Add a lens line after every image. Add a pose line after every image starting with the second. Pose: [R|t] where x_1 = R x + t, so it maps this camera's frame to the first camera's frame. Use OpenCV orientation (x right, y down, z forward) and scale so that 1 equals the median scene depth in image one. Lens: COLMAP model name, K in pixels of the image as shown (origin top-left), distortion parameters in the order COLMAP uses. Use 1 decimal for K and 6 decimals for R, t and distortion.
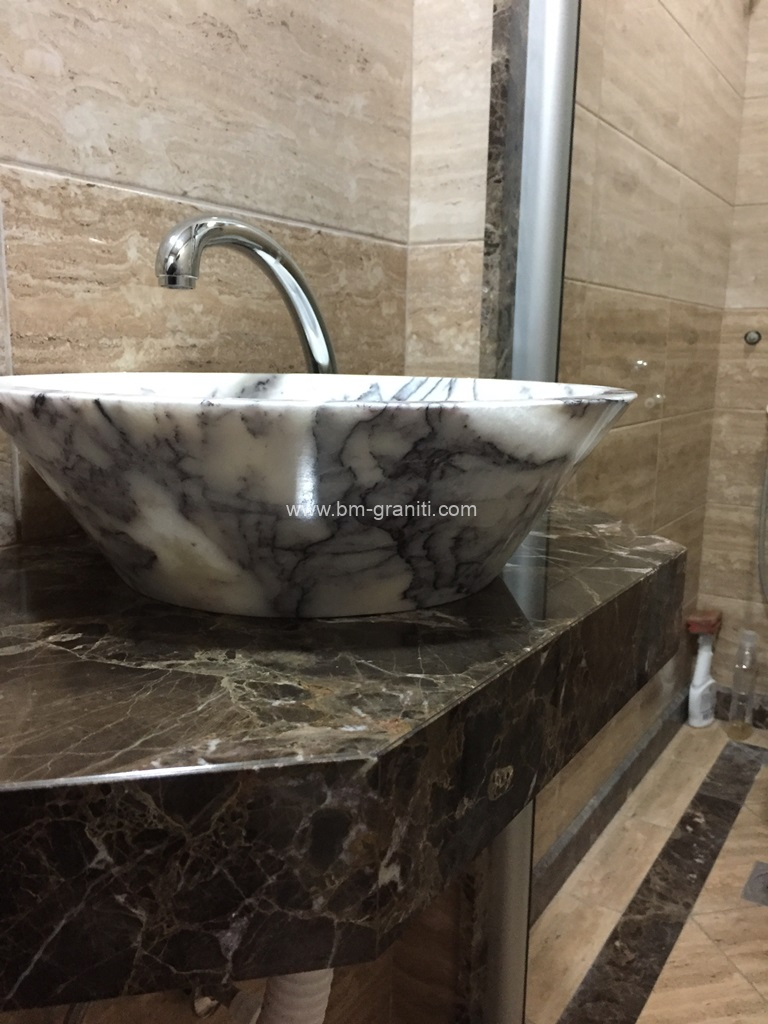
lens RADIAL K [[876.1, 0, 386.7], [0, 876.1, 513.5], [0, 0, 1]] dist [0.100673, -0.144897]
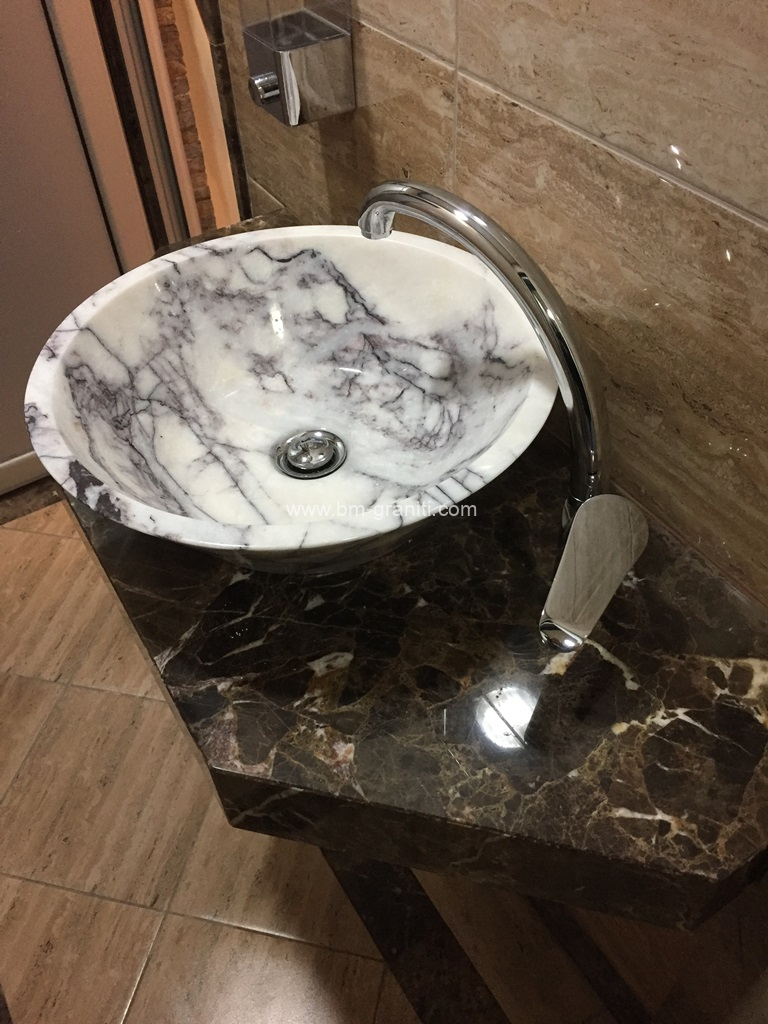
lens RADIAL K [[876.1, 0, 386.7], [0, 876.1, 513.5], [0, 0, 1]] dist [0.100673, -0.144897]
pose [[-0.425824, 0.649112, -0.630340, 0.630058], [-0.133390, 0.644009, 0.753299, -0.769191], [0.894920, 0.404854, -0.187649, 1.184790]]
